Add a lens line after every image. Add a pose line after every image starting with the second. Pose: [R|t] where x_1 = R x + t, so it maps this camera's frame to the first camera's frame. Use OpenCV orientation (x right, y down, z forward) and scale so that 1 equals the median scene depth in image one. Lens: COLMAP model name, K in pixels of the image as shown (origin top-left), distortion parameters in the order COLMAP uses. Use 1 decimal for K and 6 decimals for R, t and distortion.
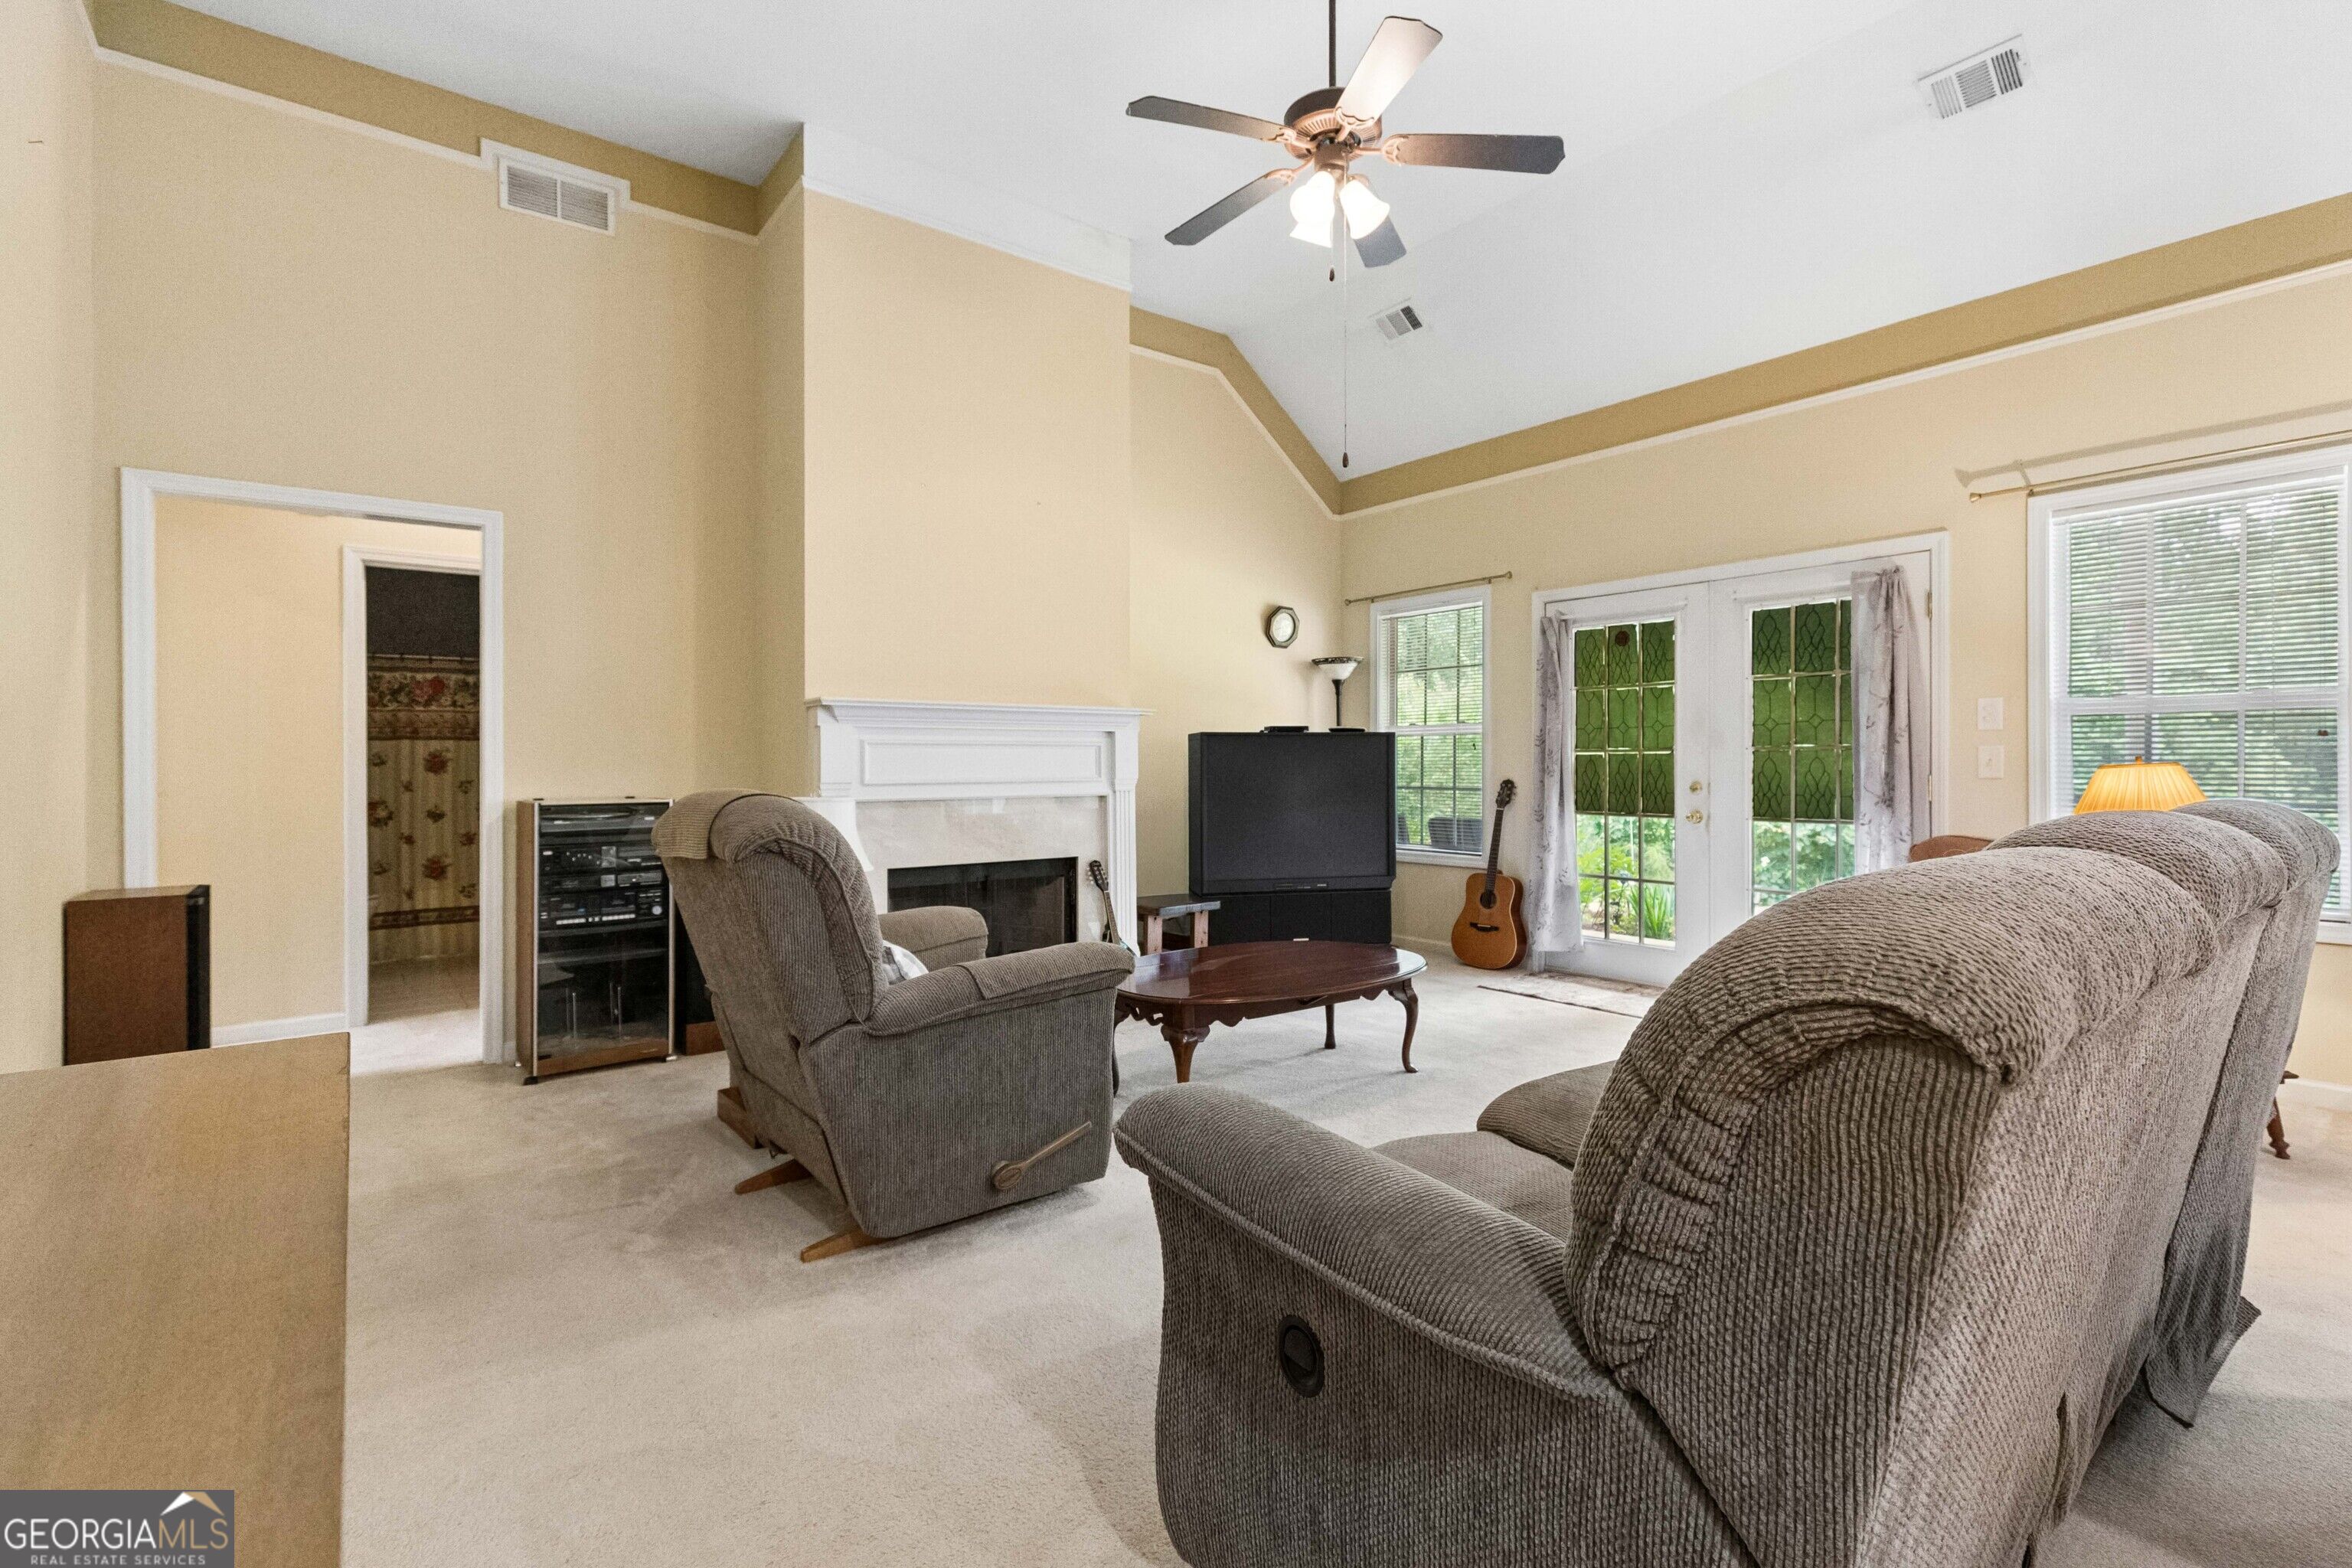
lens RADIAL K [[1056.4, 0, 1169.6], [0, 1056.4, 771.9], [0, 0, 1]] dist [0.003862, 0.000542]
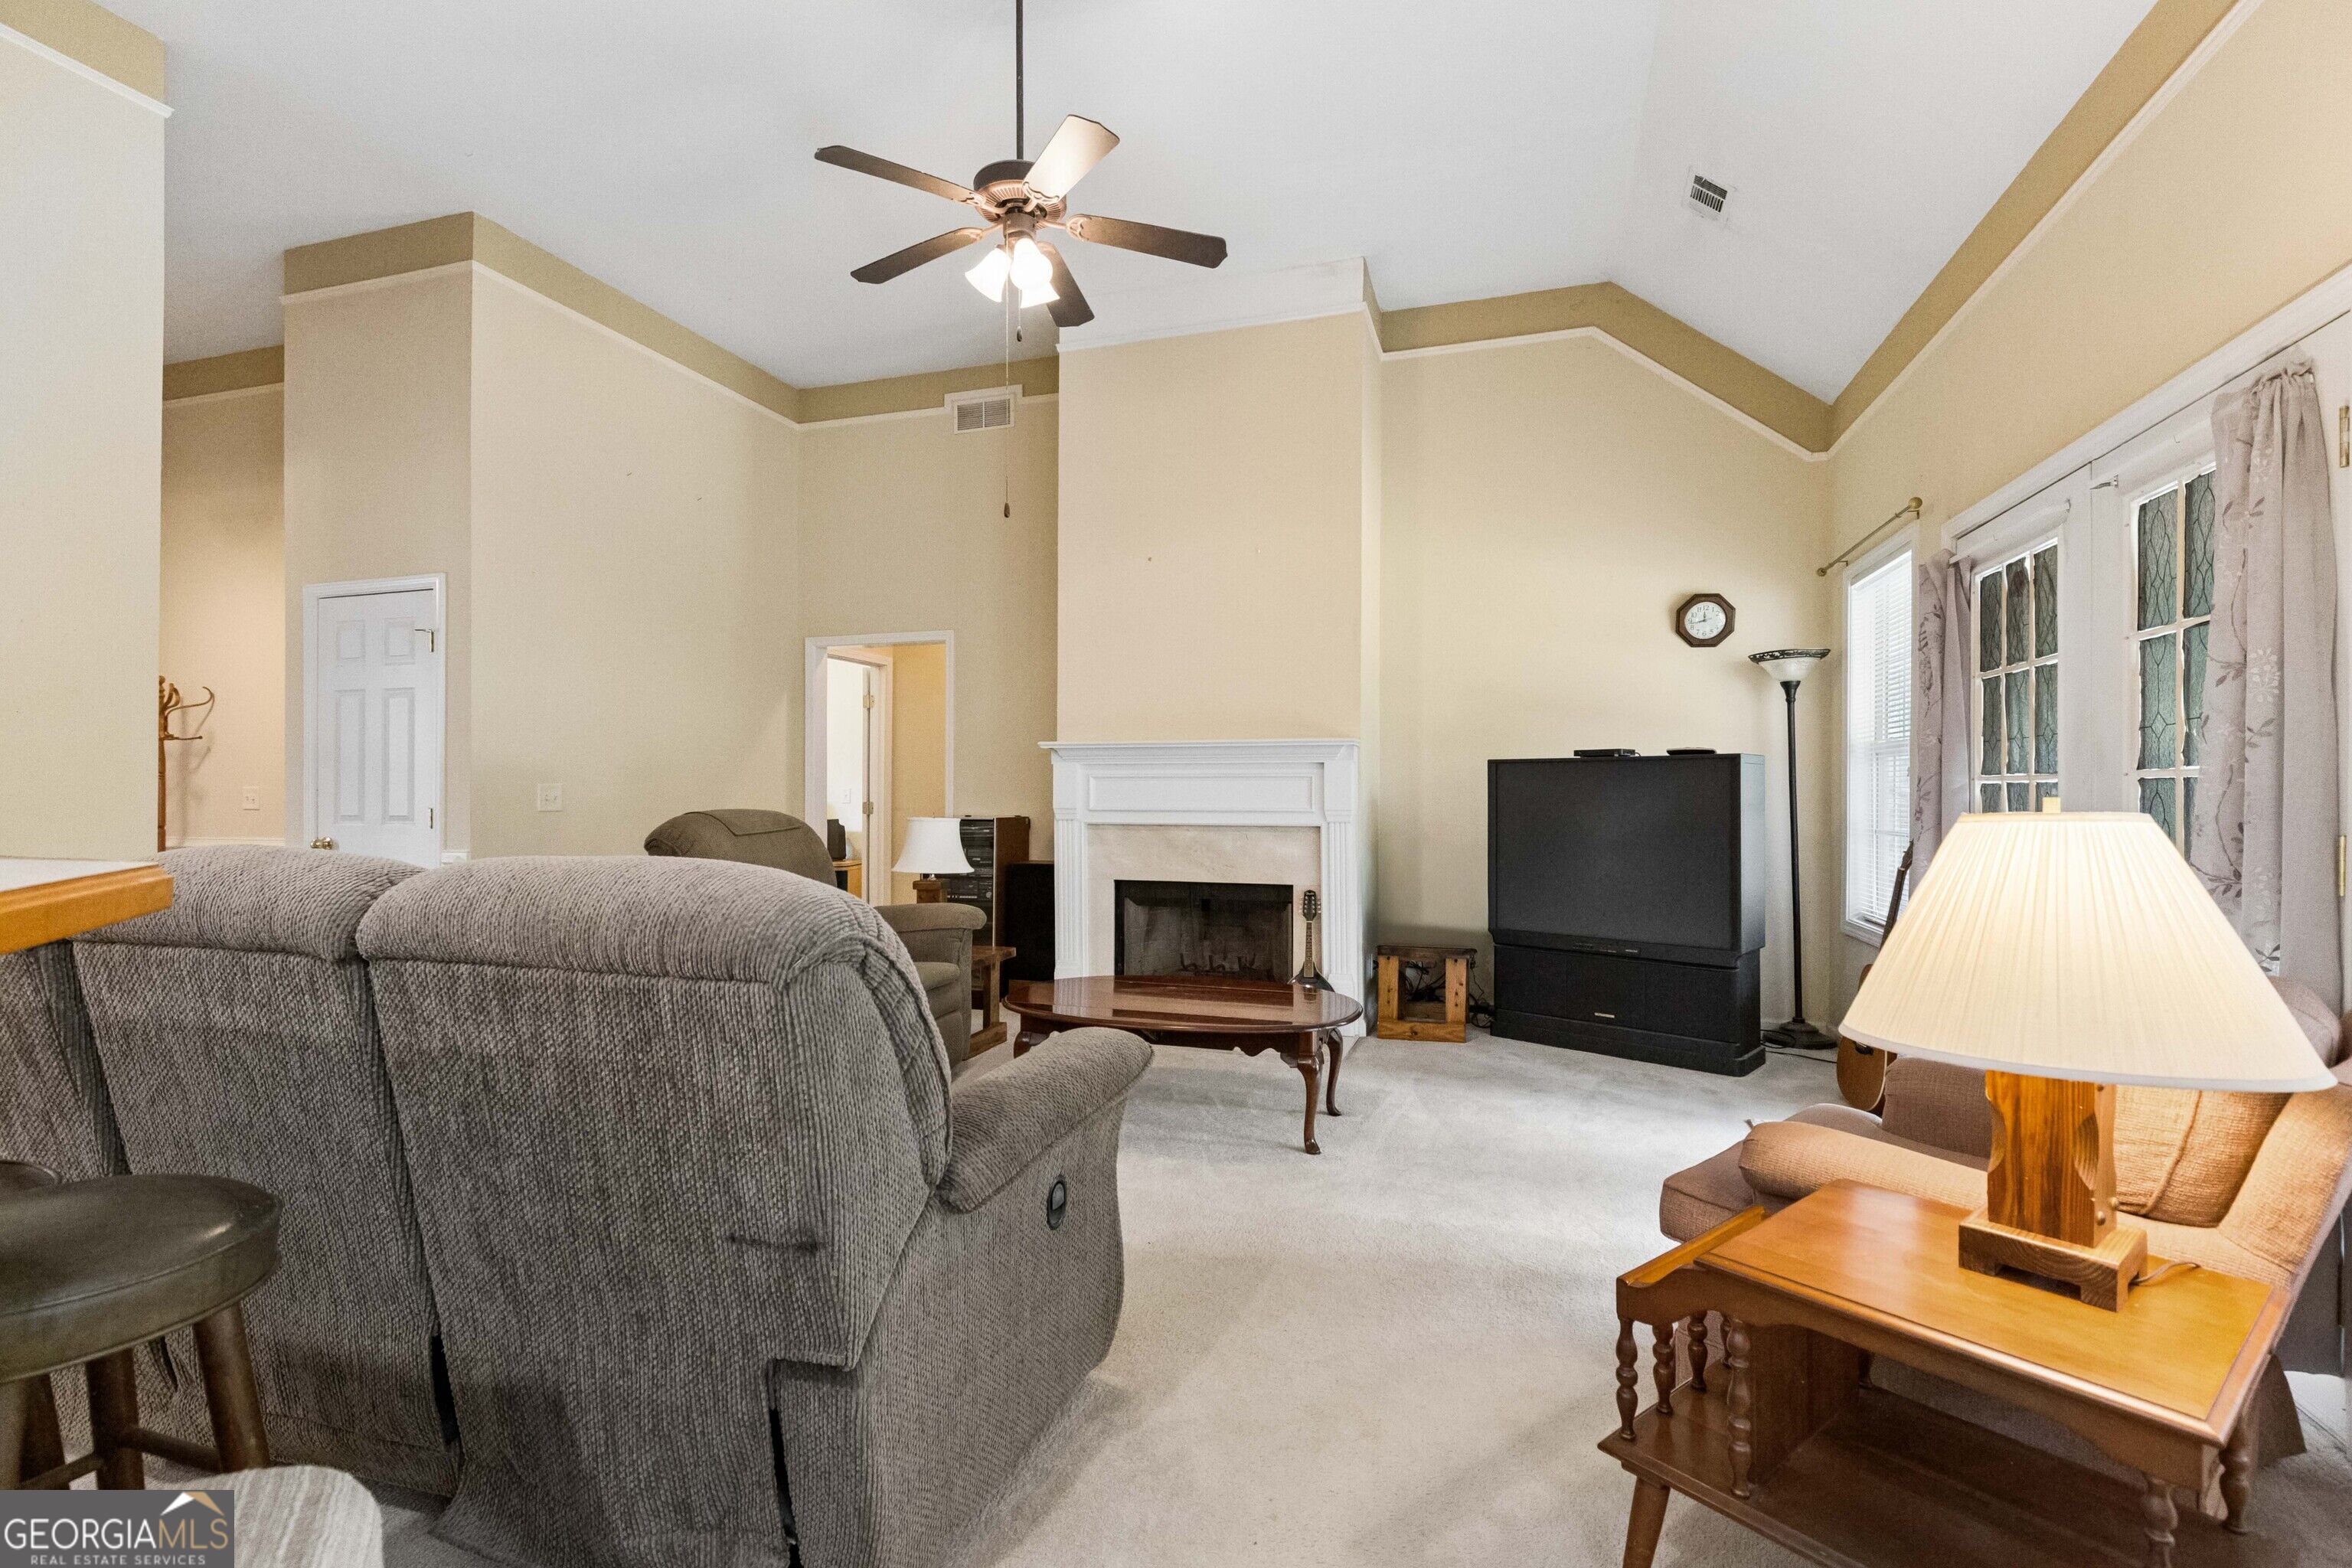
lens RADIAL K [[1056.4, 0, 1191.0], [0, 1056.4, 784.8], [0, 0, 1]] dist [0.003862, 0.000542]
pose [[0.584083, -0.002102, -0.811691, 0.657140], [-0.008591, 0.999925, -0.008772, -0.006931], [0.811649, 0.012097, 0.584021, 0.305401]]
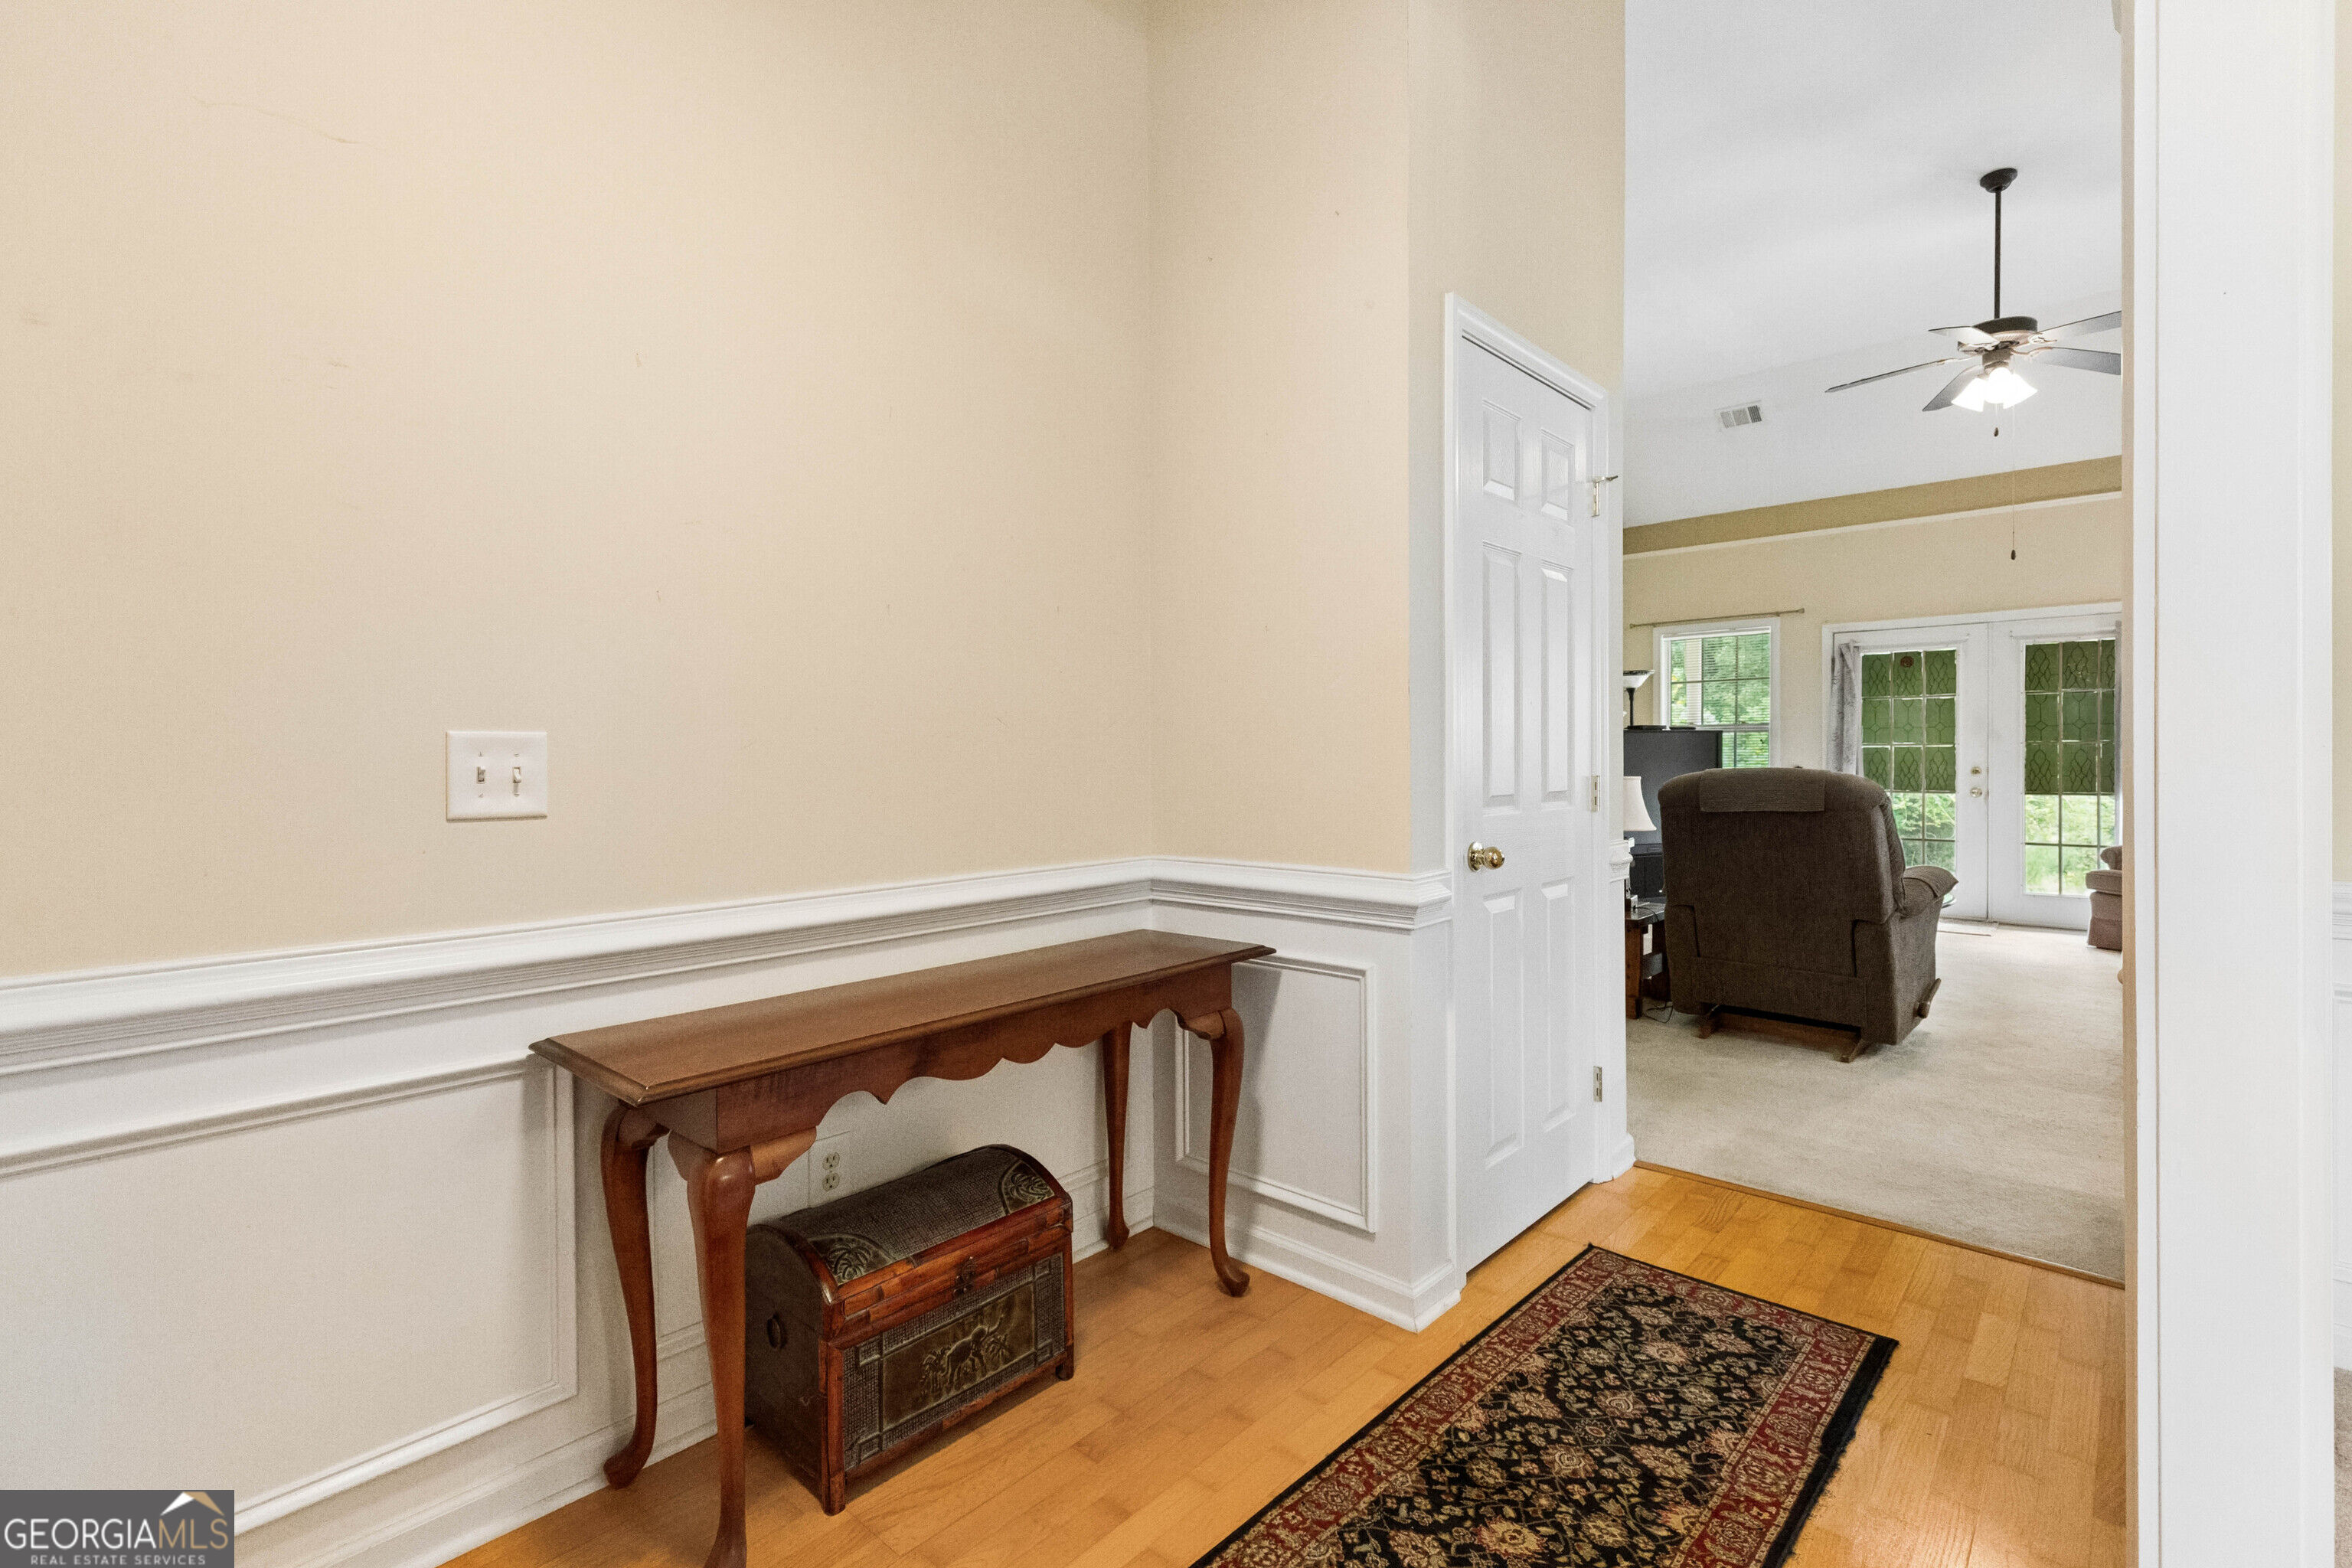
lens RADIAL K [[1056.4, 0, 1180.8], [0, 1056.4, 766.4], [0, 0, 1]] dist [0.003862, 0.000542]
pose [[0.986529, 0.000156, 0.163588, -0.736322], [0.000534, 0.999991, -0.004170, 0.013489], [-0.163587, 0.004201, 0.986520, -0.190320]]
